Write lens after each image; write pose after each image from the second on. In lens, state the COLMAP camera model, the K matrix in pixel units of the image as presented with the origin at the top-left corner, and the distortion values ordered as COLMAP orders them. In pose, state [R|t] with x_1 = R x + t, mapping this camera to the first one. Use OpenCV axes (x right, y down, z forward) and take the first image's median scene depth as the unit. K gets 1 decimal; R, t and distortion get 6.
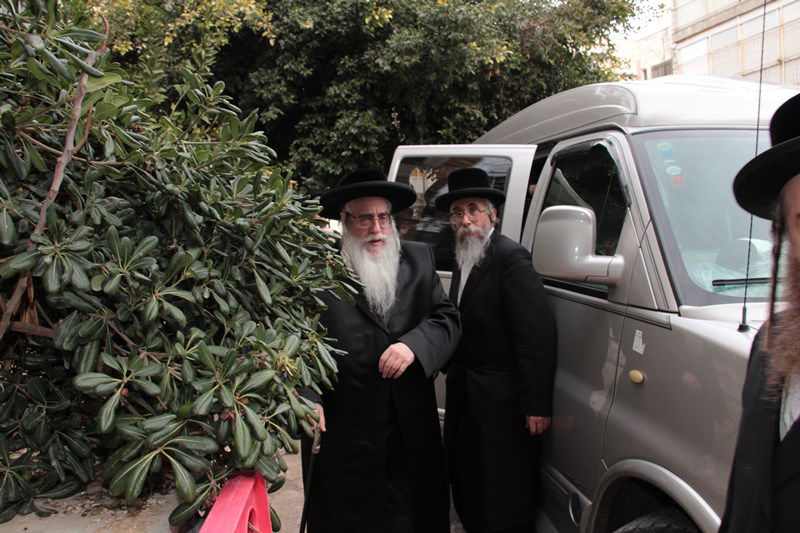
lens RADIAL K [[660.1, 0, 405.7], [0, 660.1, 263.5], [0, 0, 1]] dist [-0.198909, 0.145218]
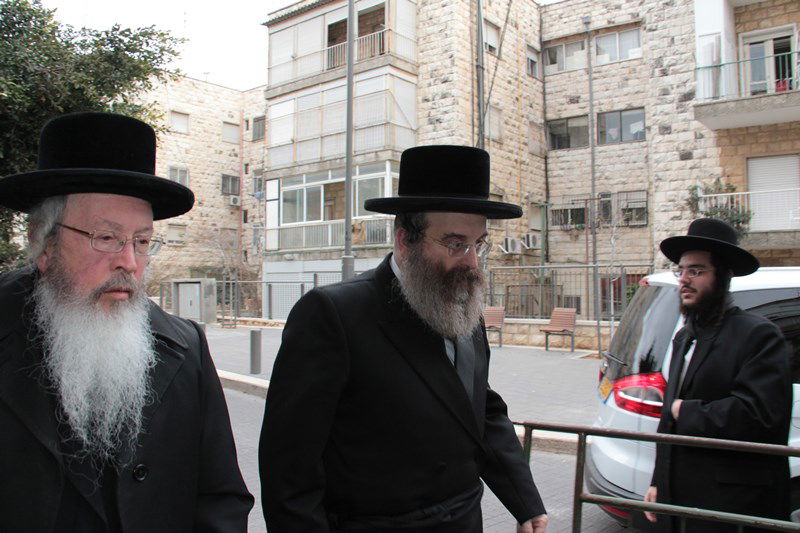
lens RADIAL K [[660.1, 0, 427.4], [0, 660.1, 267.2], [0, 0, 1]] dist [-0.198909, 0.145218]
pose [[0.820100, 0.039539, 0.570853, 0.159142], [-0.005030, 0.998070, -0.061902, -0.000214], [-0.572198, 0.047895, 0.818716, -0.155131]]
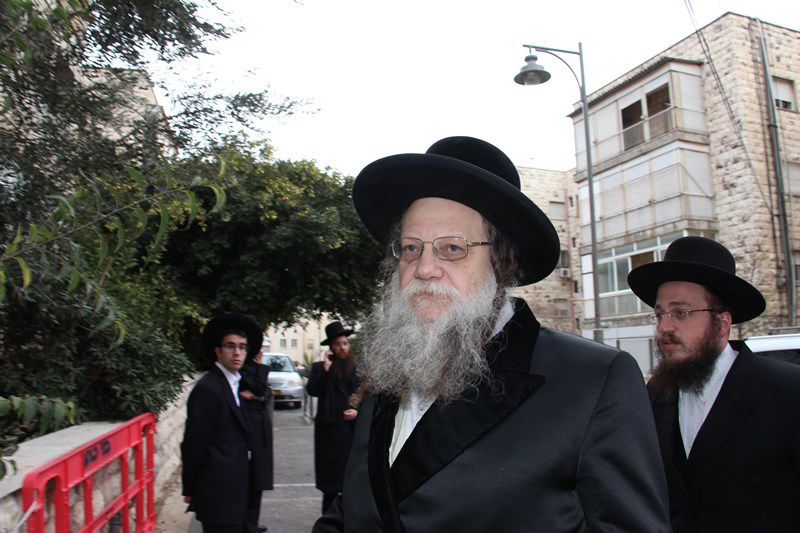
lens RADIAL K [[660.1, 0, 425.4], [0, 660.1, 263.1], [0, 0, 1]] dist [-0.198909, 0.145218]
pose [[0.997350, 0.015512, 0.071077, 0.244806], [-0.003682, 0.986516, -0.163621, 0.004165], [-0.072657, 0.162925, 0.983960, -0.660301]]
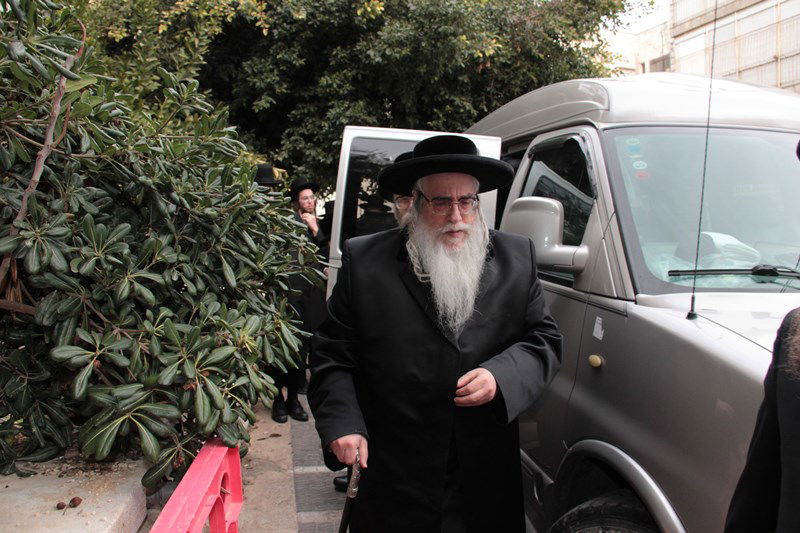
lens RADIAL K [[660.1, 0, 413.6], [0, 660.1, 261.7], [0, 0, 1]] dist [-0.198909, 0.145218]
pose [[0.999762, 0.014147, 0.016604, 0.014733], [-0.014374, 0.999804, 0.013642, 0.000236], [-0.016408, -0.013877, 0.999769, -0.018399]]
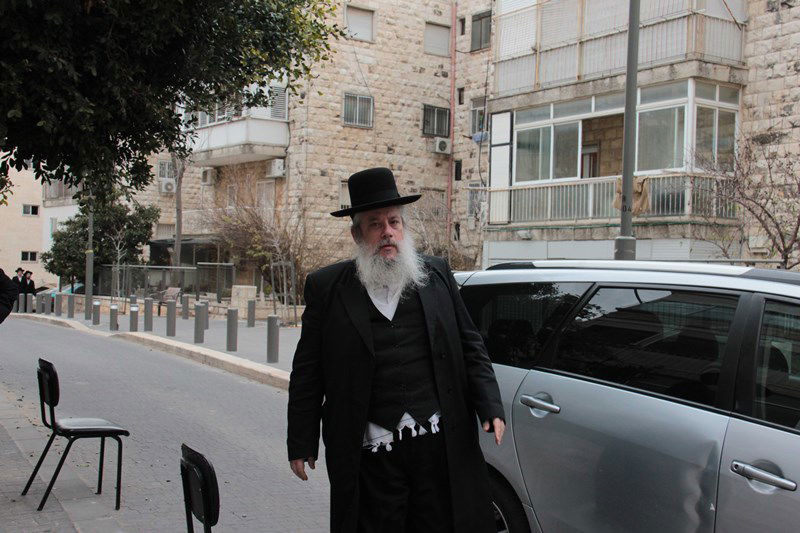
lens RADIAL K [[1028.1, 0, 428.2], [0, 1028.1, 260.1], [0, 0, 1]] dist [0.131733, 0.000000]
pose [[0.950696, 0.059441, 0.304375, 0.169892], [-0.047963, 0.997832, -0.045054, -0.006607], [-0.306393, 0.028234, 0.951486, -0.106959]]
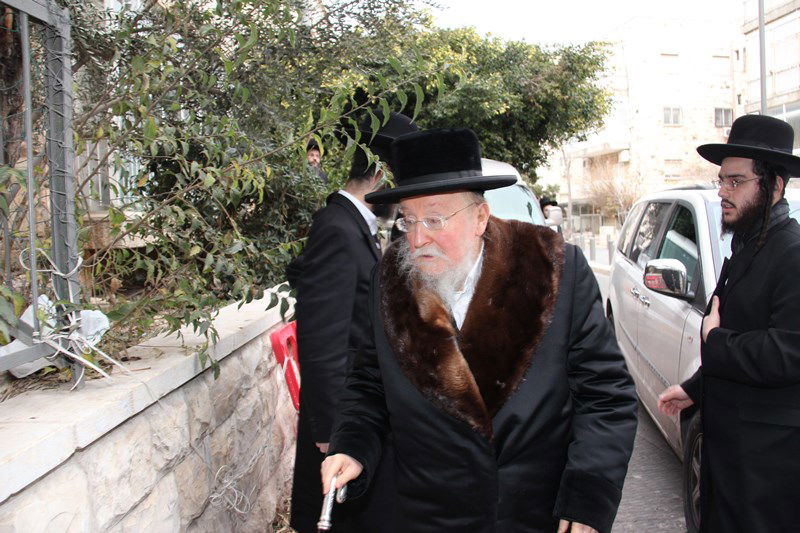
lens RADIAL K [[660.1, 0, 422.5], [0, 660.1, 267.0], [0, 0, 1]] dist [-0.198909, 0.145218]
pose [[0.986865, 0.005476, -0.161454, 0.211487], [0.002110, 0.998903, 0.046775, 0.015337], [0.161533, -0.046502, 0.985771, -0.736134]]
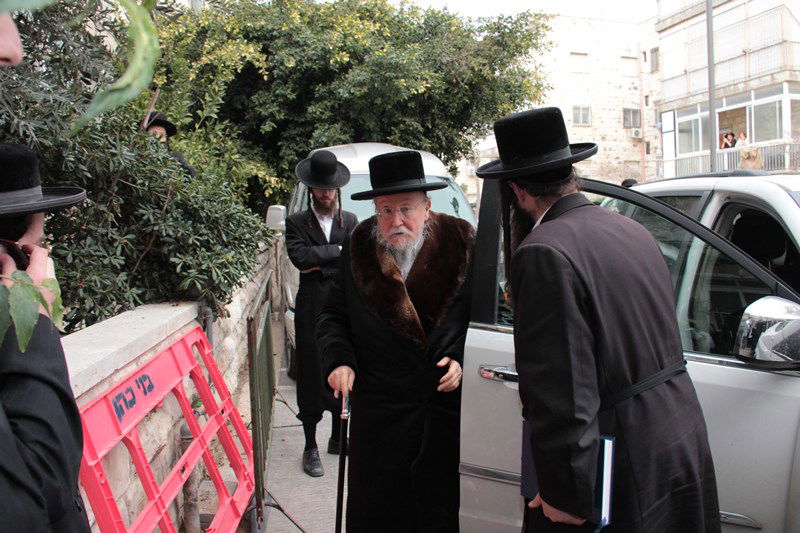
lens RADIAL K [[660.1, 0, 421.0], [0, 660.1, 268.4], [0, 0, 1]] dist [-0.198909, 0.145218]
pose [[0.999832, -0.003114, -0.018078, 0.164198], [0.003957, 0.998896, 0.046801, 0.010010], [0.017912, -0.046865, 0.998741, -0.442316]]
